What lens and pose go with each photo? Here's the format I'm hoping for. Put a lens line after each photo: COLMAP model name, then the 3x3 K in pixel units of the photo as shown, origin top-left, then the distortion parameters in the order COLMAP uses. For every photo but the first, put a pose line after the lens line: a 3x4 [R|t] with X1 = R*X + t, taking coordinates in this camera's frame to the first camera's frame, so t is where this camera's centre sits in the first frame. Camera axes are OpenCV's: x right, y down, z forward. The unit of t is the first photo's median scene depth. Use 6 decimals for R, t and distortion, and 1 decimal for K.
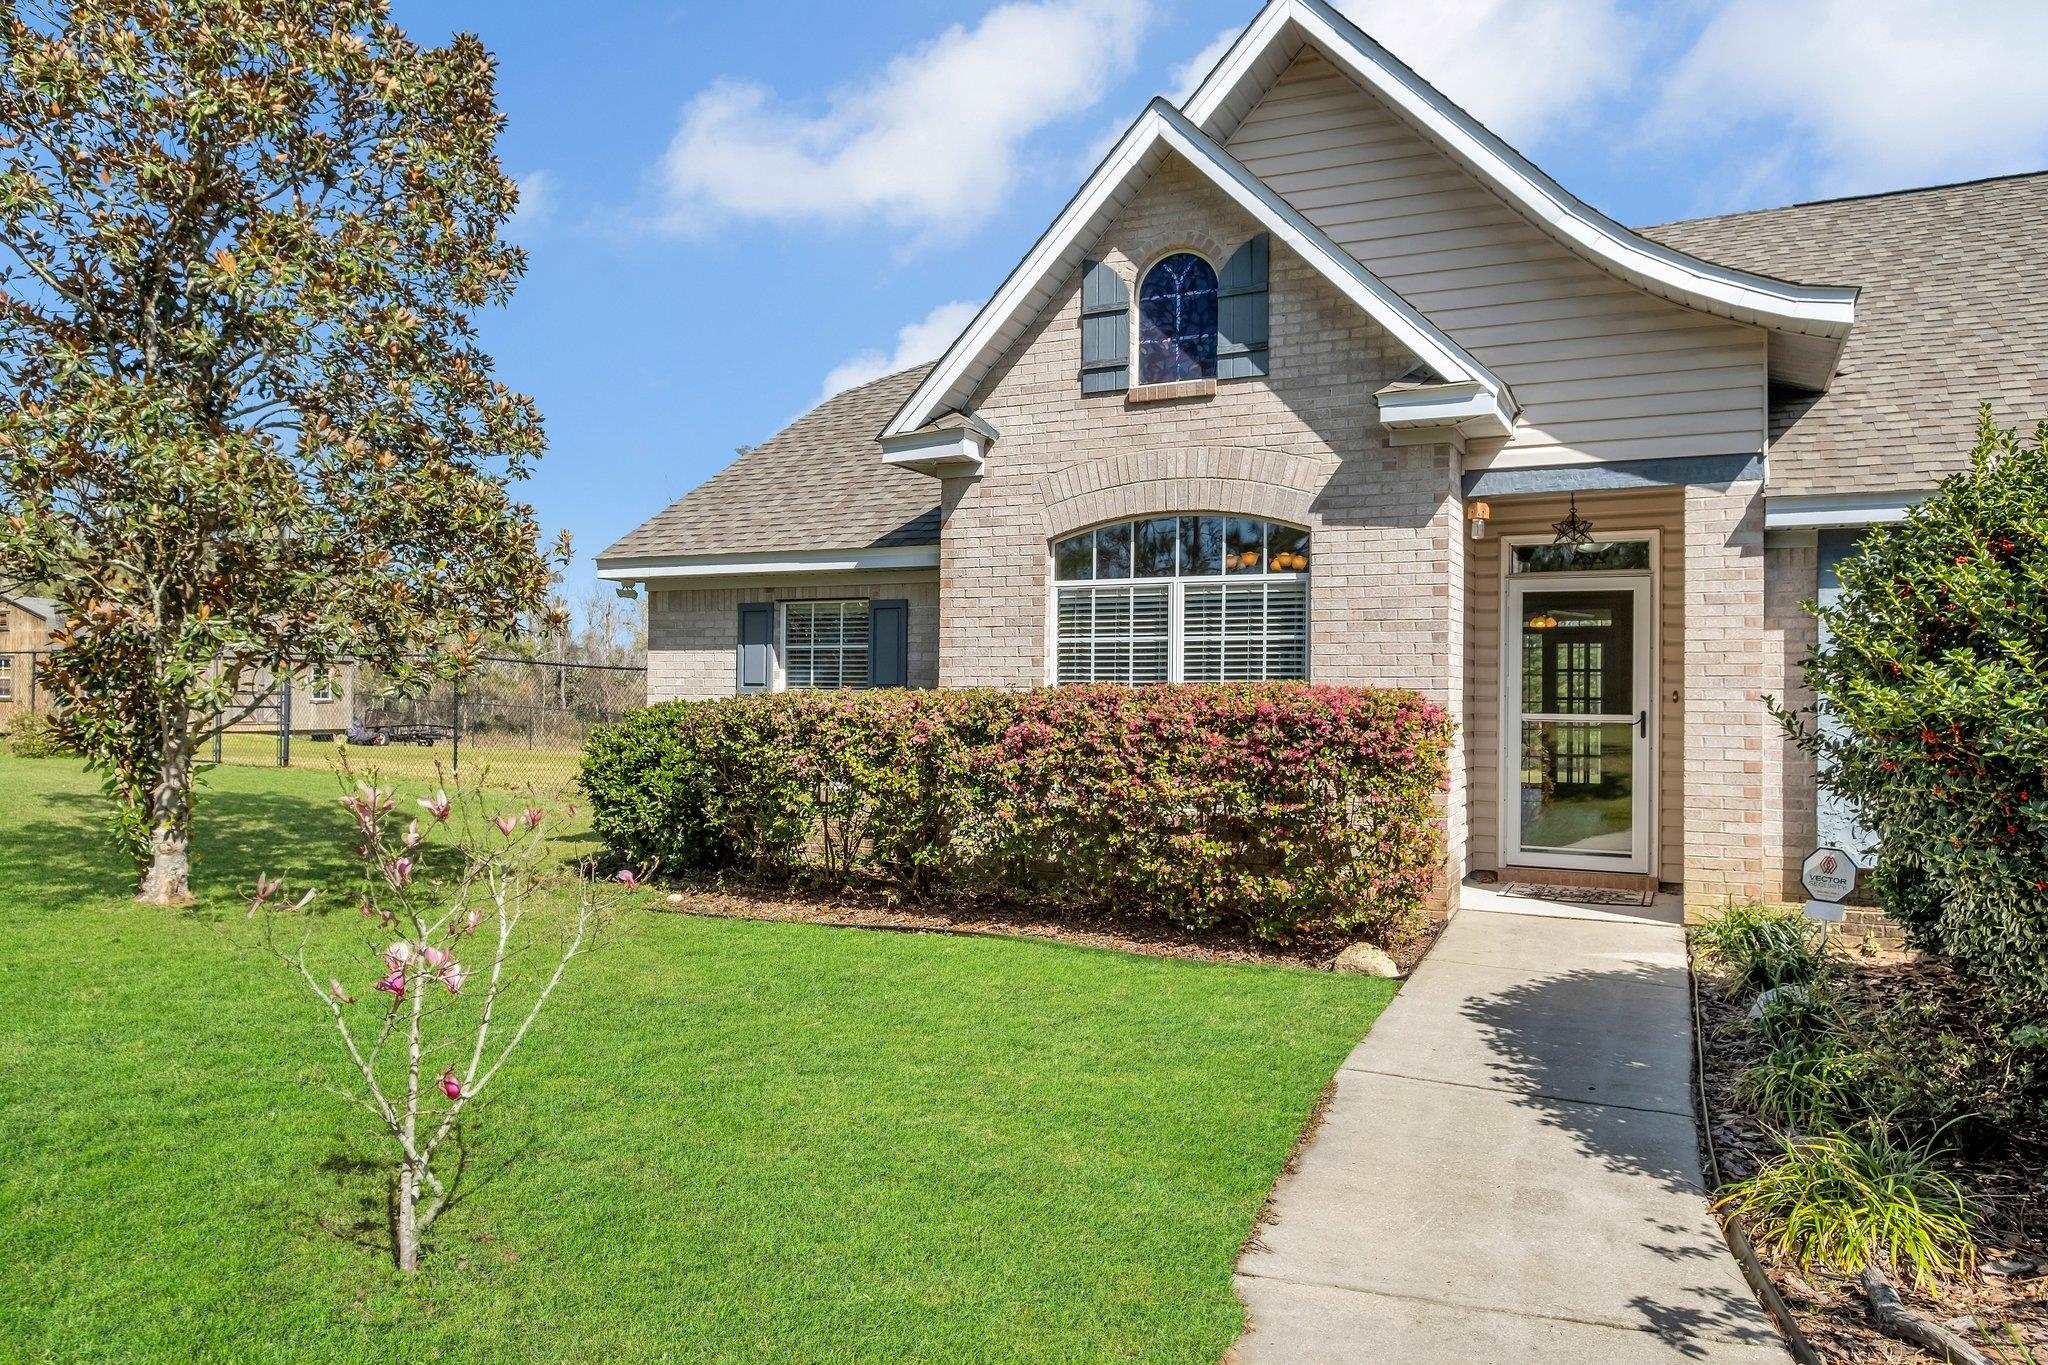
lens RADIAL K [[1383.6, 0, 1007.2], [0, 1383.6, 688.6], [0, 0, 1]] dist [0.004644, 0.002166]
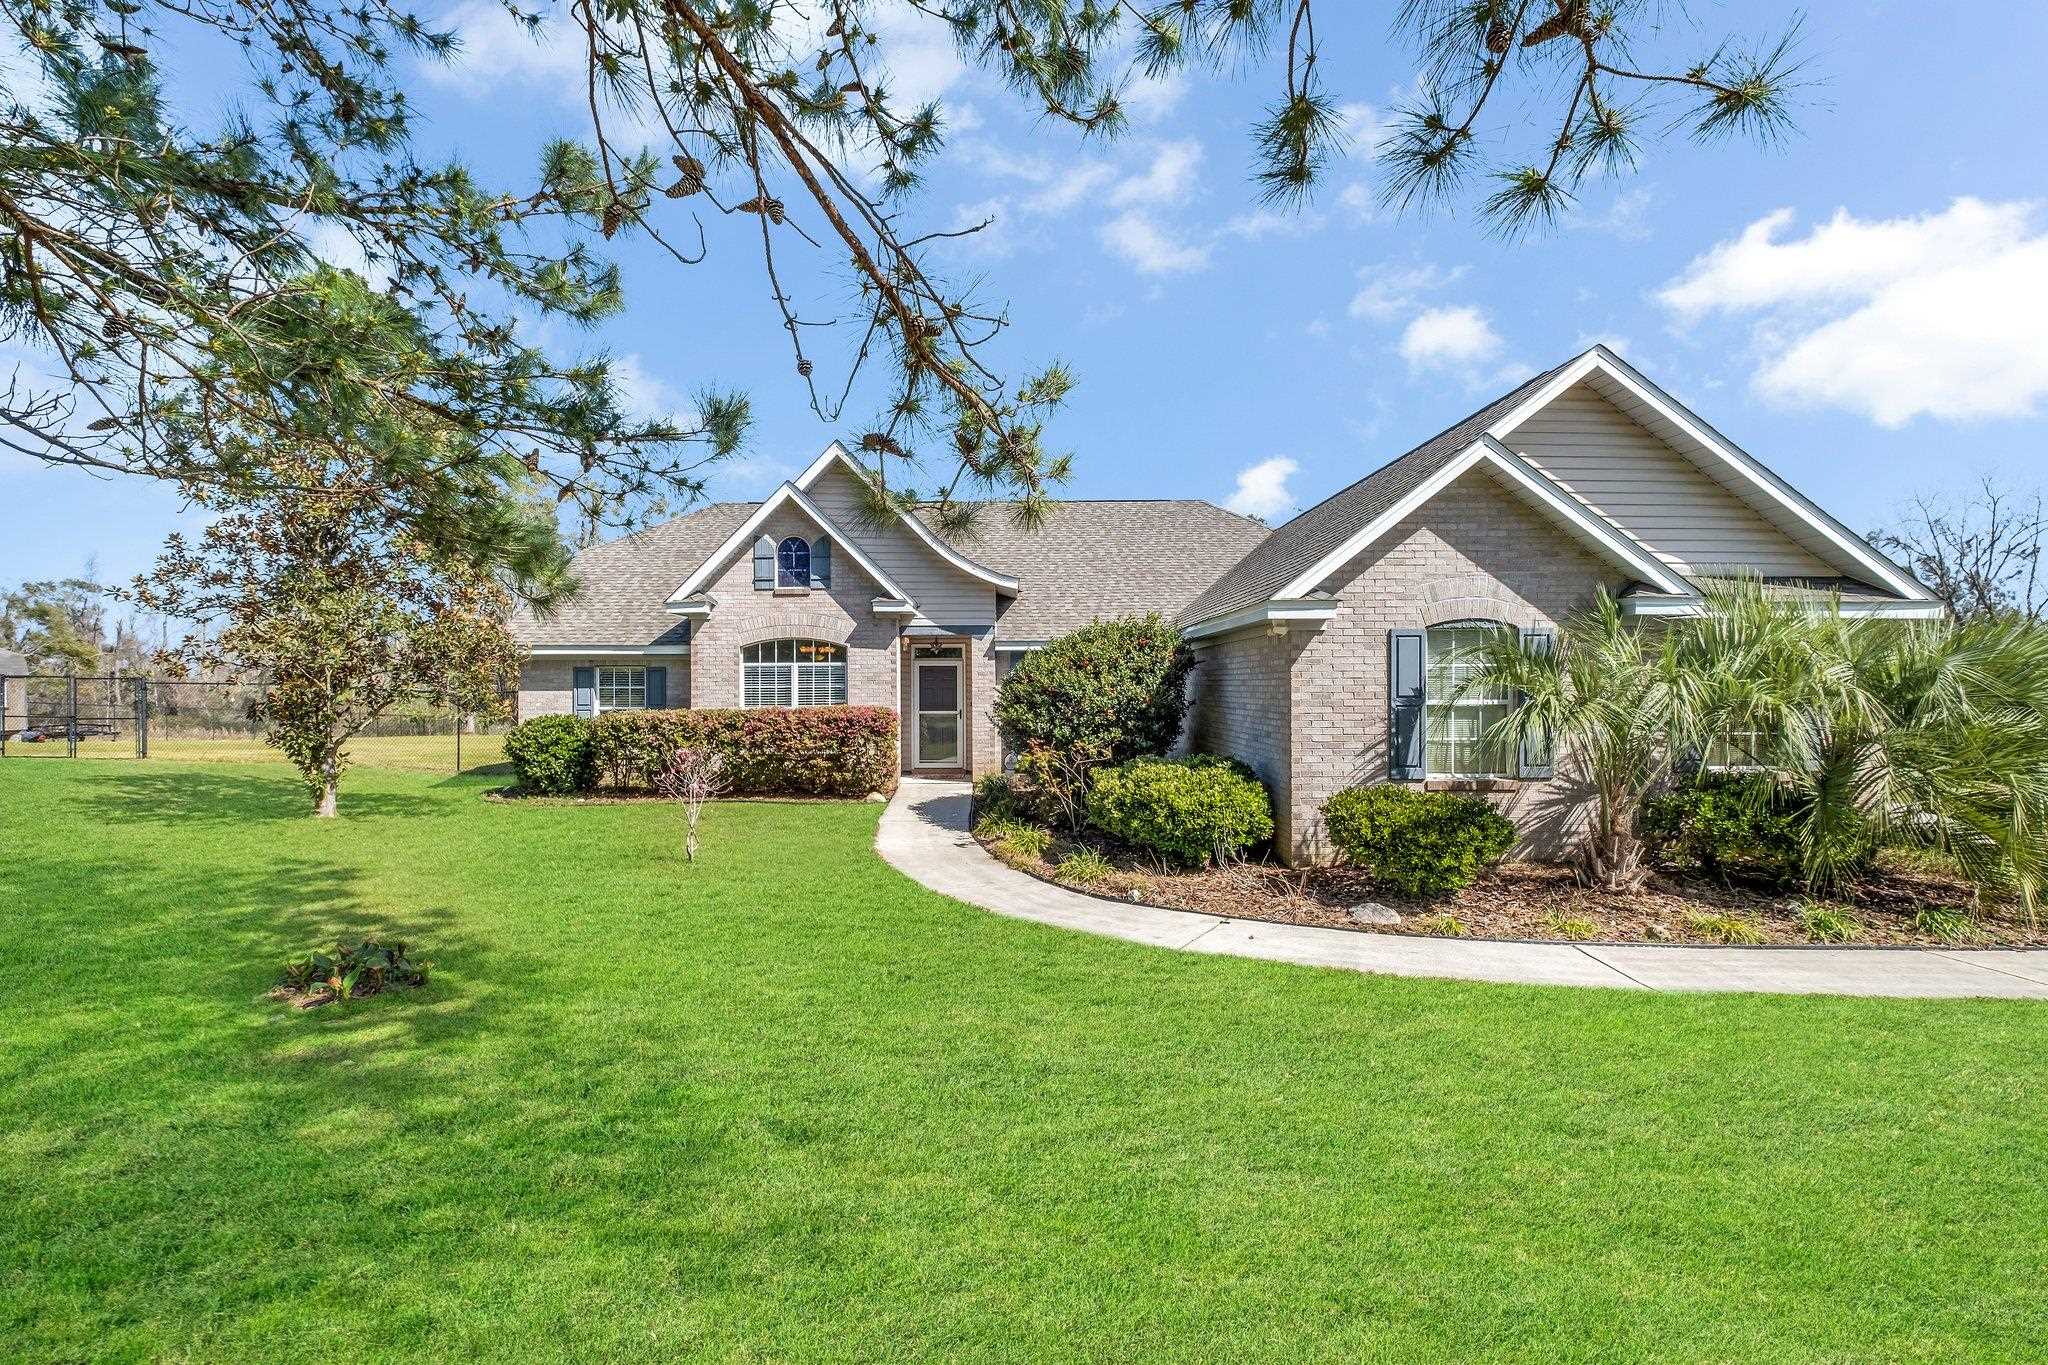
lens RADIAL K [[977.0, 0, 1017.9], [0, 977.0, 686.3], [0, 0, 1]] dist [-0.004253, -0.000246]
pose [[0.887854, -0.014496, 0.459898, -0.355716], [0.009409, 0.999867, 0.013352, -0.058828], [-0.460030, -0.007527, 0.887871, -0.833566]]
